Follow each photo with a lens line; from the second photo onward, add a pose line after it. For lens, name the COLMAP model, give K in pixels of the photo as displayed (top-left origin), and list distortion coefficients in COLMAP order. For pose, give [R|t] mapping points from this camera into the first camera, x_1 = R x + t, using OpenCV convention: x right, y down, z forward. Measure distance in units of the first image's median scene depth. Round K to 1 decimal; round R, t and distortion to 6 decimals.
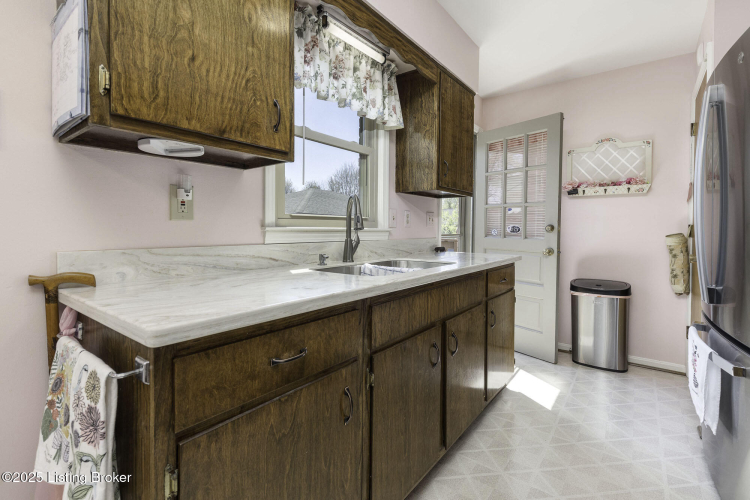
lens RADIAL K [[348.3, 0, 373.3], [0, 348.3, 236.4], [0, 0, 1]] dist [0.001818, 0.000835]
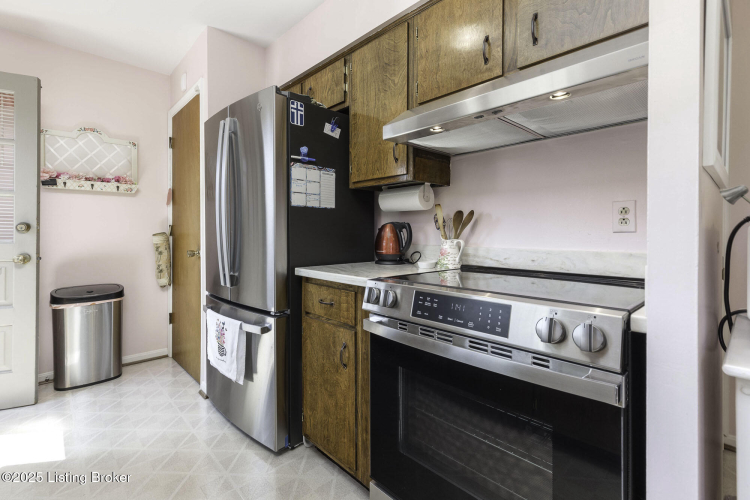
lens RADIAL K [[348.3, 0, 373.3], [0, 348.3, 236.4], [0, 0, 1]] dist [0.001818, 0.000835]
pose [[0.160814, -0.020097, 0.986780, -0.113343], [0.017263, 0.999697, 0.017547, -0.004078], [-0.986834, 0.014213, 0.161113, 0.140153]]
